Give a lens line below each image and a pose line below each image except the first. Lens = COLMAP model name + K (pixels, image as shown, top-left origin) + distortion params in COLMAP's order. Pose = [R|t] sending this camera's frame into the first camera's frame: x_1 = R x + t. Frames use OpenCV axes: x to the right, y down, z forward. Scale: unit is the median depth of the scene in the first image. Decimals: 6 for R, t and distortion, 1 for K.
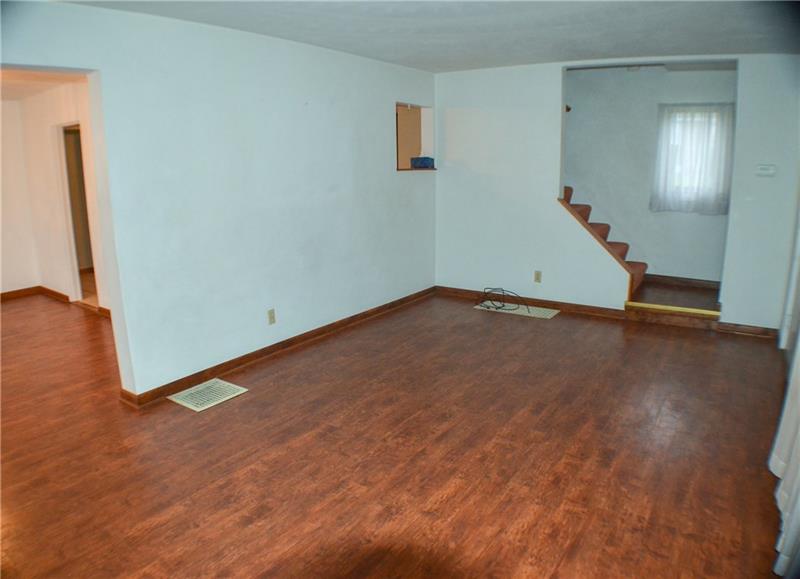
lens RADIAL K [[536.6, 0, 400.0], [0, 536.6, 289.5], [0, 0, 1]] dist [-0.180815, 0.041445]
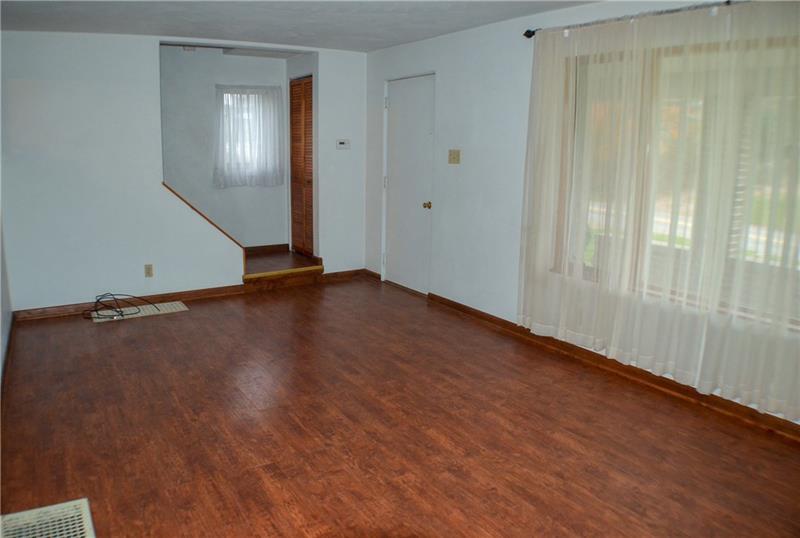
lens RADIAL K [[583.6, 0, 351.5], [0, 583.6, 266.1], [0, 0, 1]] dist [-0.200737, 0.073724]
pose [[0.443915, -0.168807, 0.880025, -0.728979], [0.197437, 0.976385, 0.087697, -0.081387], [-0.874047, 0.134820, 0.466760, 0.413885]]
